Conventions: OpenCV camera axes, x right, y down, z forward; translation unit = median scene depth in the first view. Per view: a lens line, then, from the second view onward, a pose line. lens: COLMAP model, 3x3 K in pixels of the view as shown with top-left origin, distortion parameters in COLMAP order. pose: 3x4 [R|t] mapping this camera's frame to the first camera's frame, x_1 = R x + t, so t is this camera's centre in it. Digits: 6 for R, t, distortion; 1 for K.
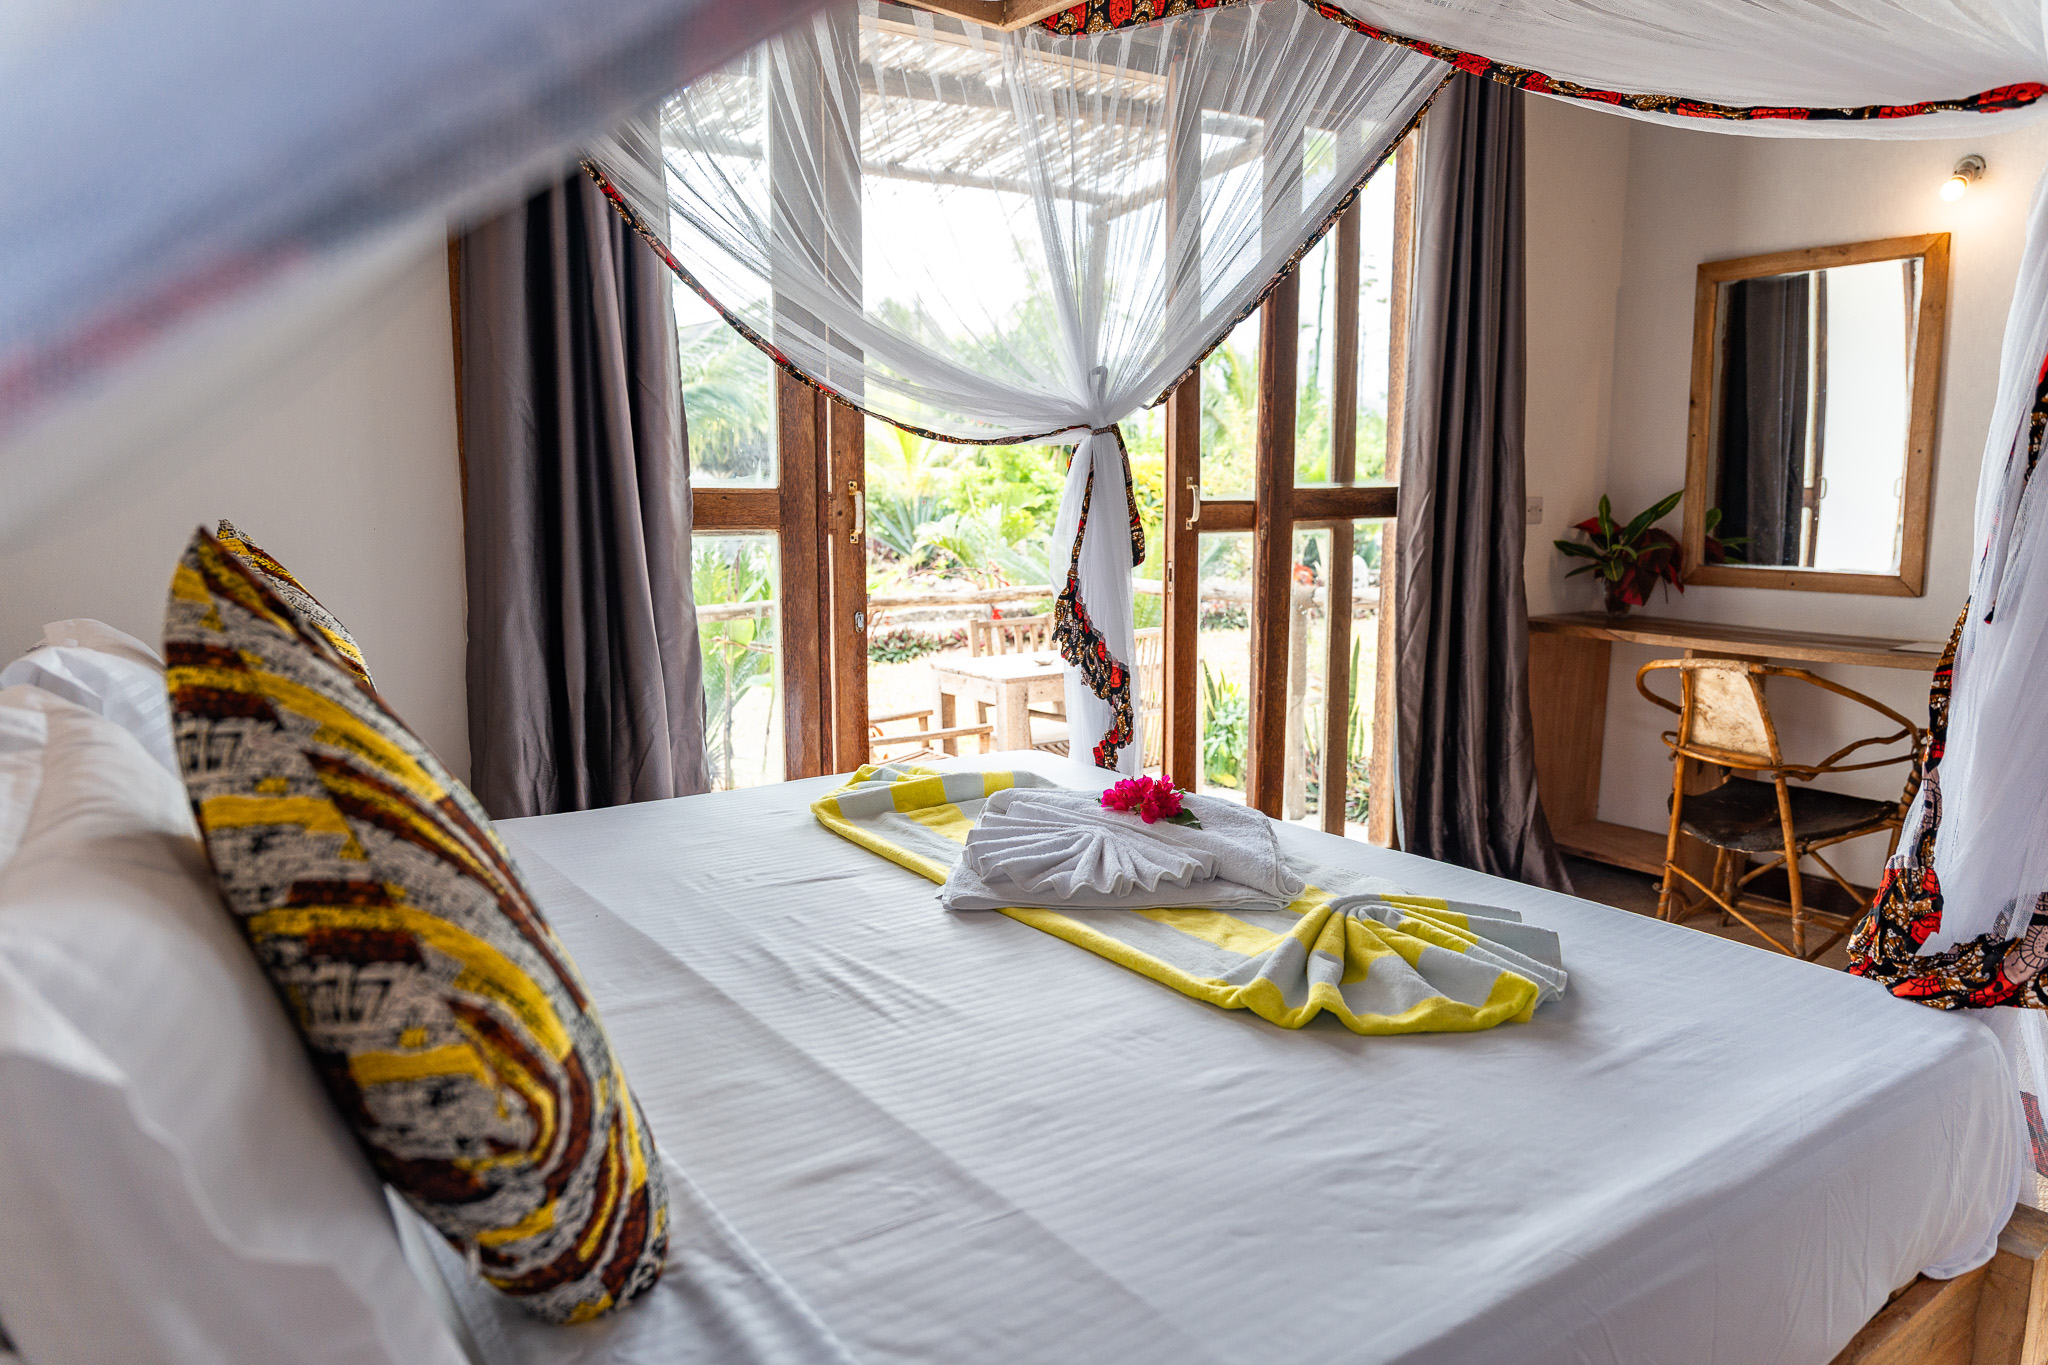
lens RADIAL K [[1384.0, 0, 1024.0], [0, 1384.0, 682.5], [0, 0, 1]] dist [0.004331, -0.004060]
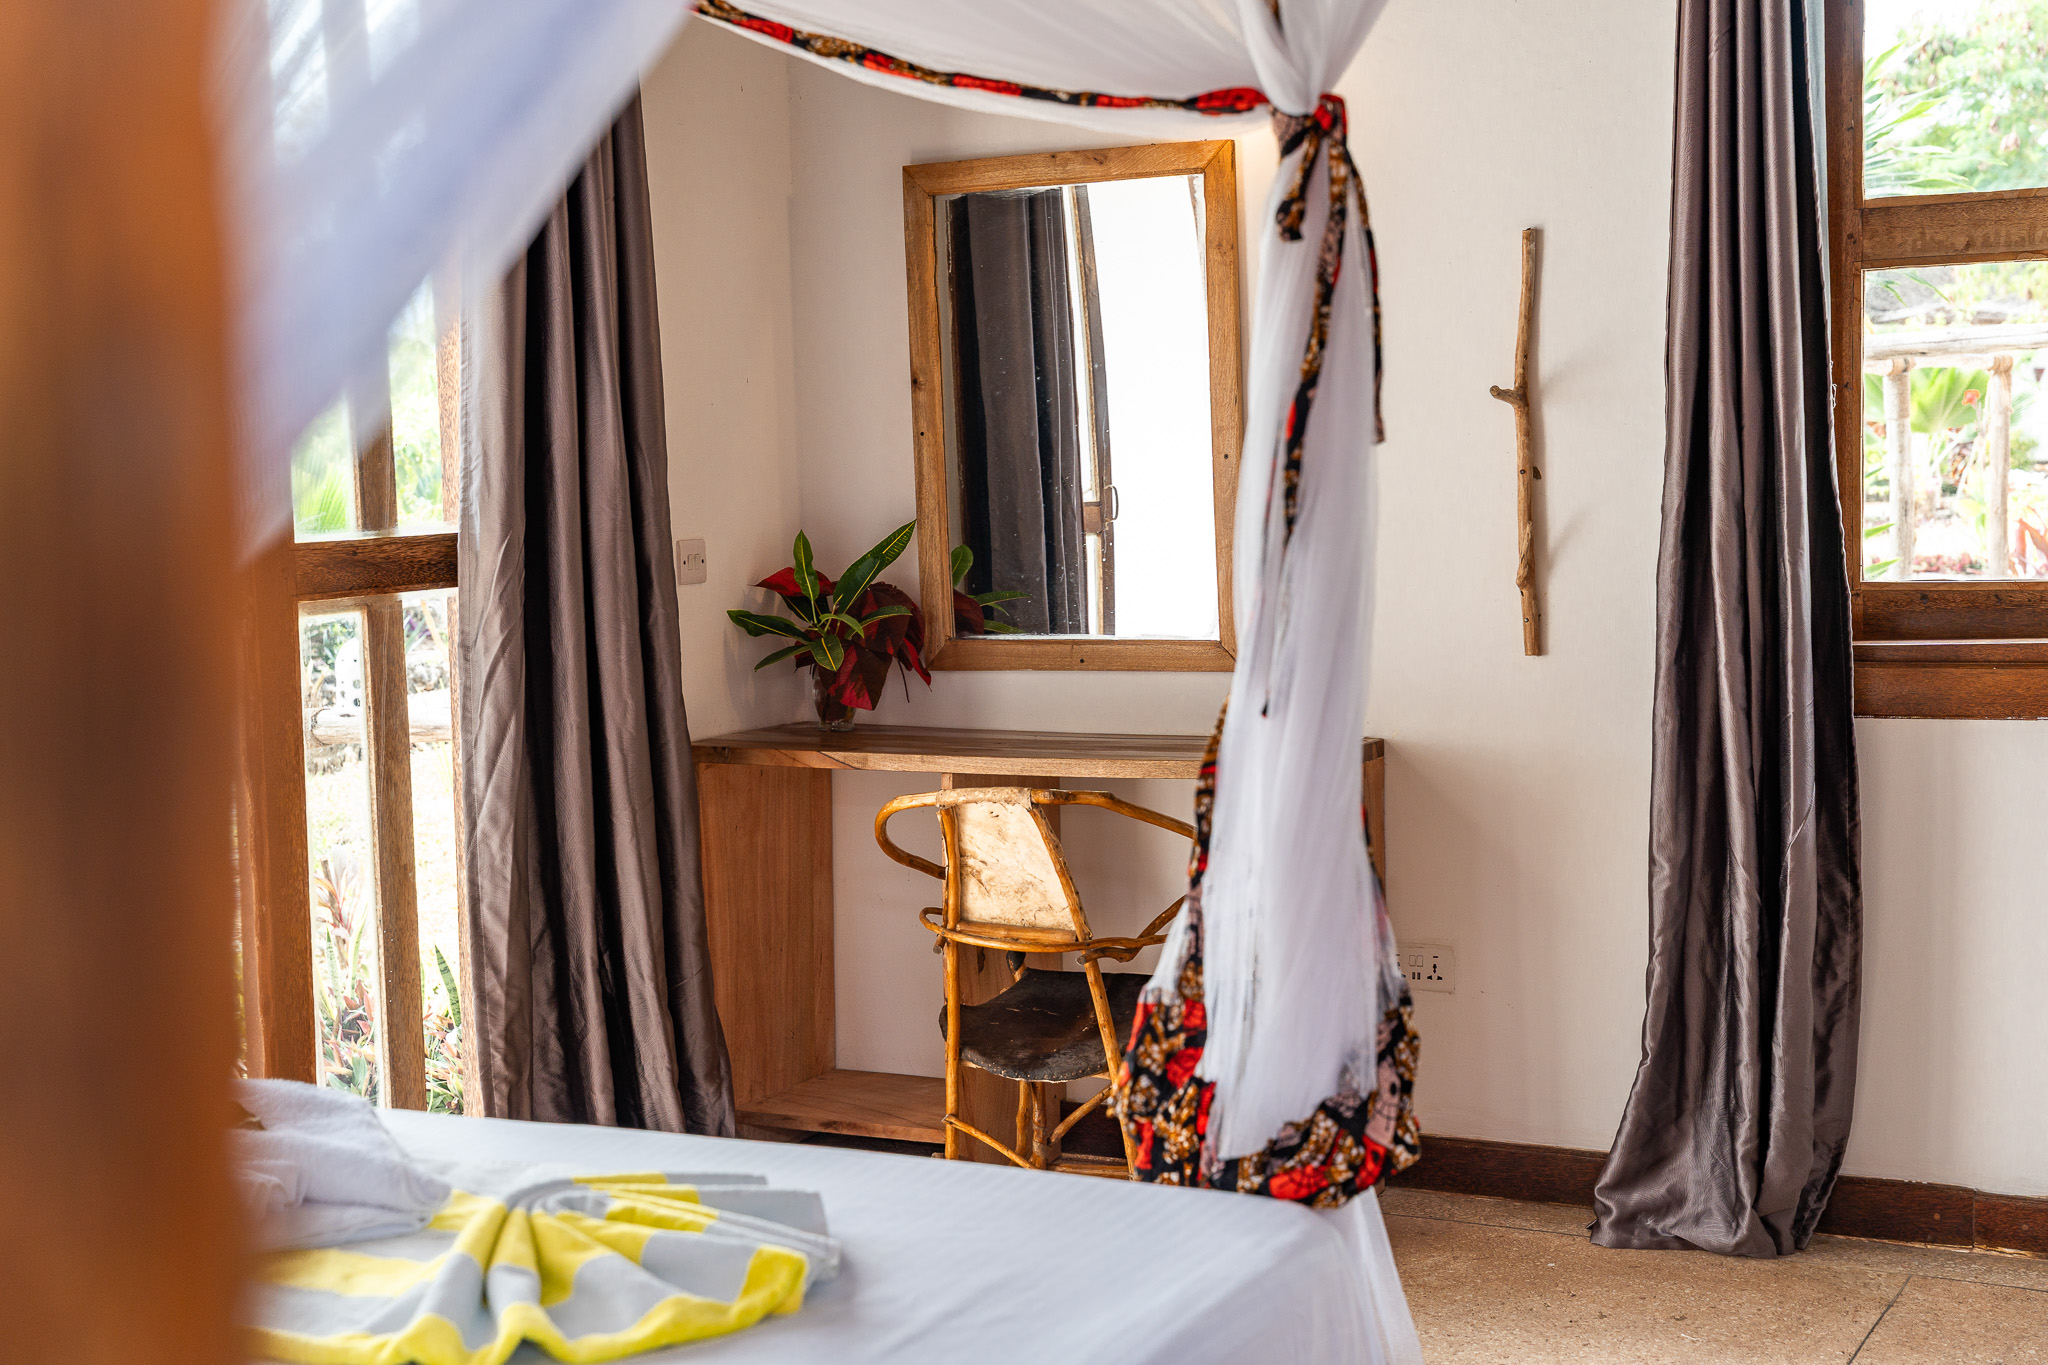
lens RADIAL K [[2760.3, 0, 1024.0], [0, 2760.3, 682.5], [0, 0, 1]] dist [-0.200061, -0.010451]
pose [[0.885963, -0.061764, 0.459625, -0.064992], [0.094800, 0.994284, -0.049124, -0.000671], [-0.453963, 0.087094, 0.886754, -0.136600]]
